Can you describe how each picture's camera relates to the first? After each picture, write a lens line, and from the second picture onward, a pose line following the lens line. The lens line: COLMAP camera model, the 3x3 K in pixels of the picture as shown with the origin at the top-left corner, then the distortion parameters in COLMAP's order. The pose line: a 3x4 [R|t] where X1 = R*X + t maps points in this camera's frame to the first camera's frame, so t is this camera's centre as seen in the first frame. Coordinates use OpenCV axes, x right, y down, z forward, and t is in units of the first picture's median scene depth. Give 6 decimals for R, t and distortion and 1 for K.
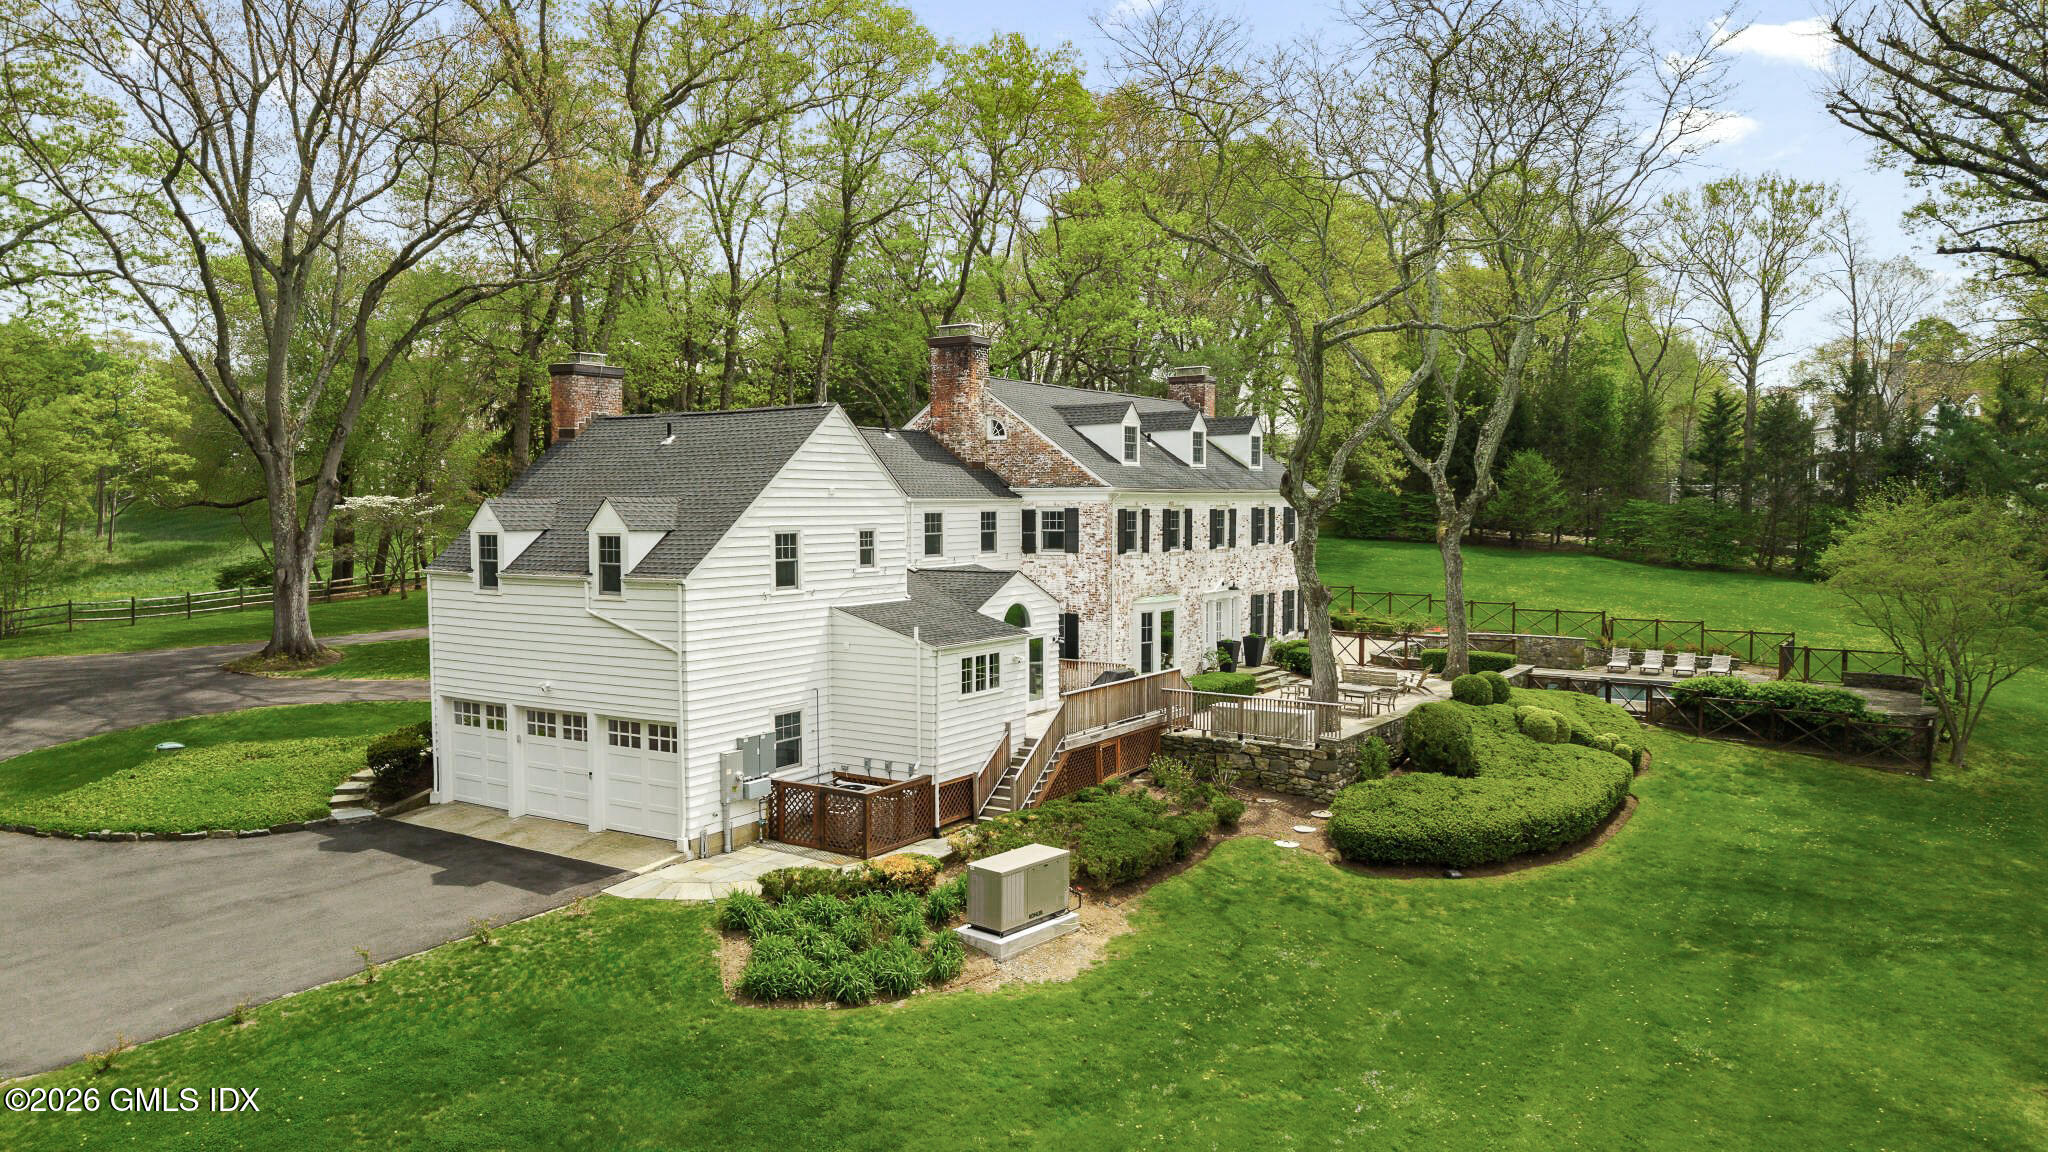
lens RADIAL K [[1405.5, 0, 1024.0], [0, 1405.5, 576.0], [0, 0, 1]] dist [0.004968, 0.000910]
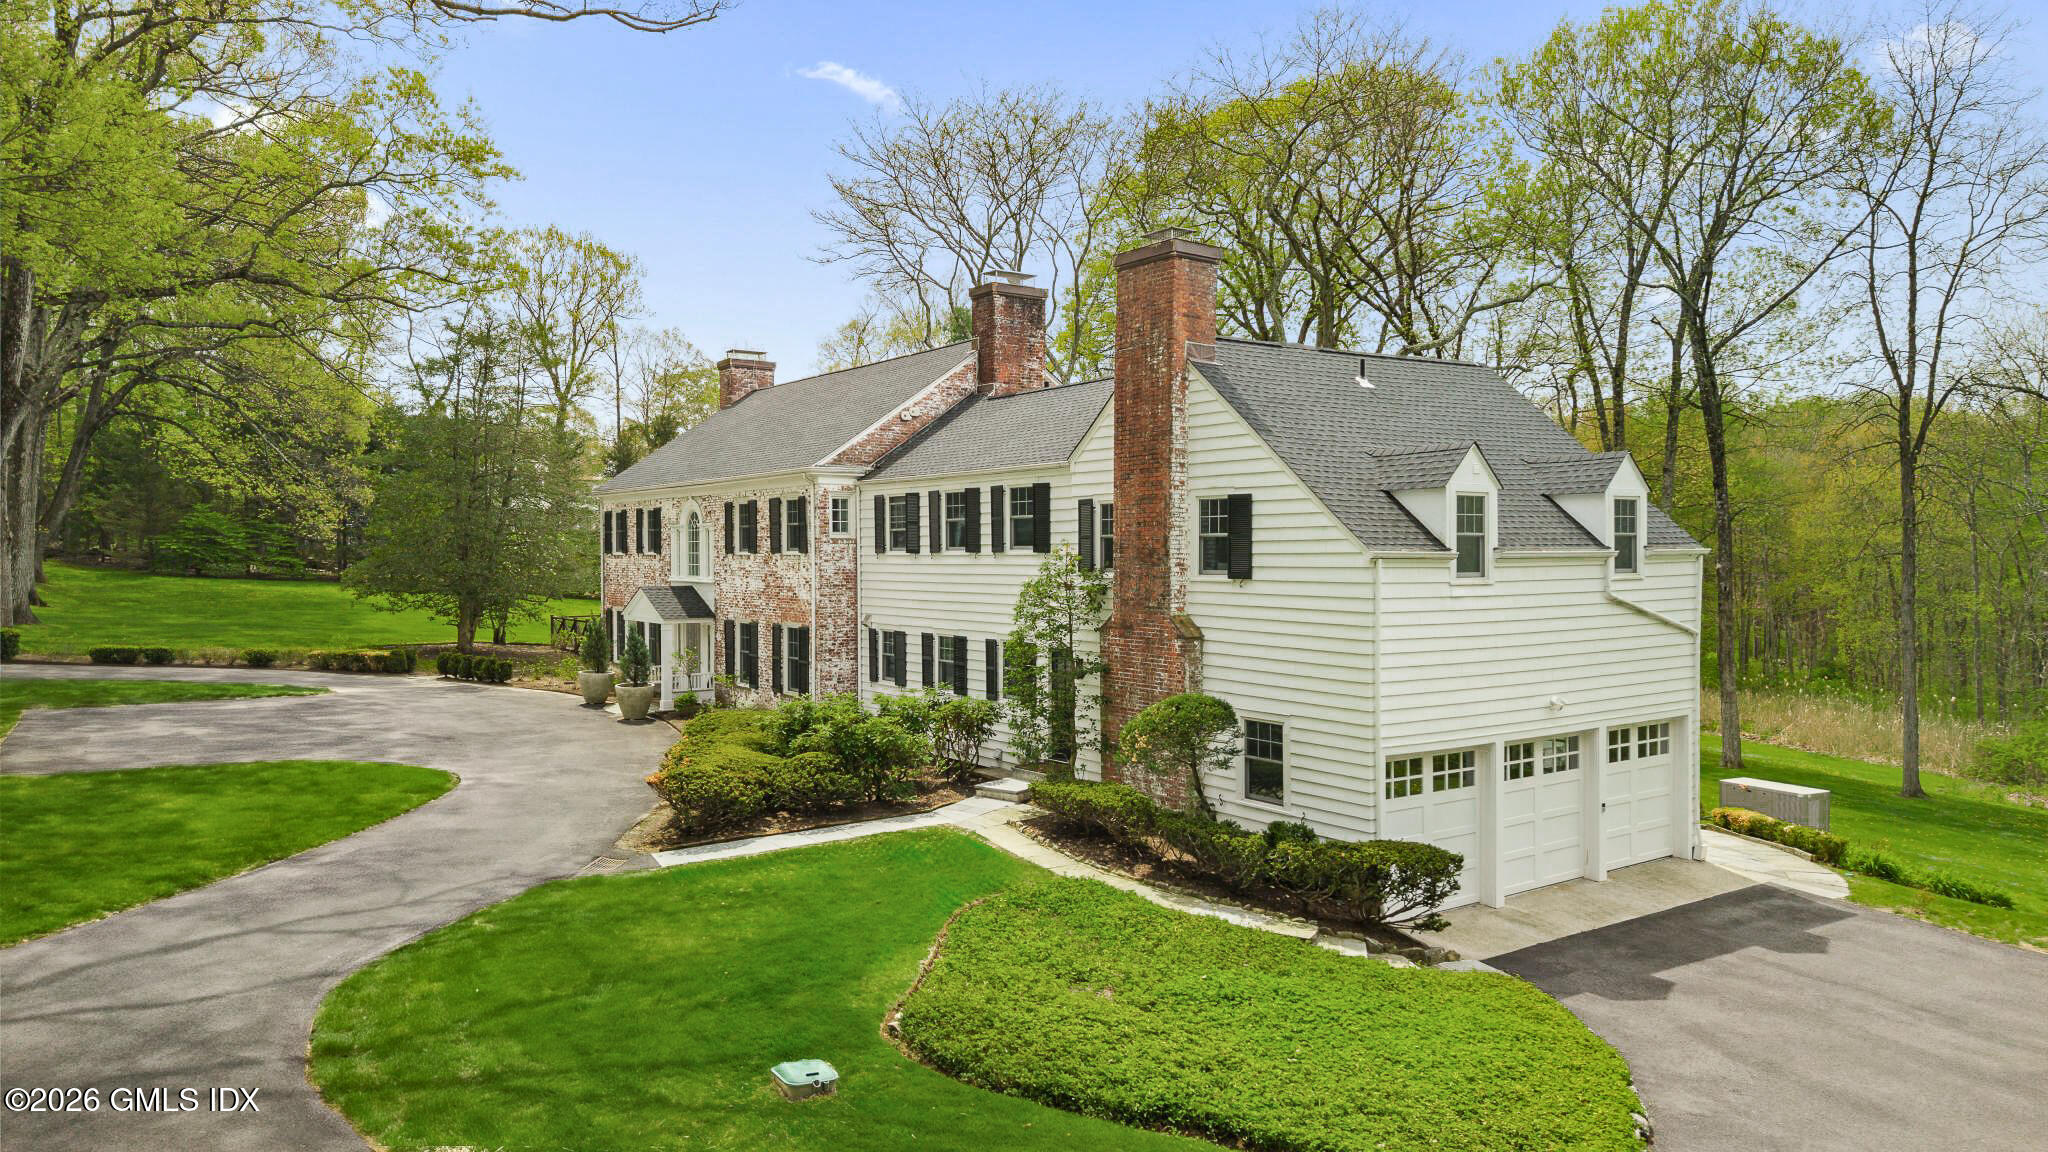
lens RADIAL K [[1405.5, 0, 1024.0], [0, 1405.5, 576.0], [0, 0, 1]] dist [0.004968, 0.000910]
pose [[0.340641, -0.014120, 0.940087, -1.078990], [0.055810, 0.998428, -0.005226, 0.000582], [-0.938535, 0.054246, 0.340894, 0.972127]]
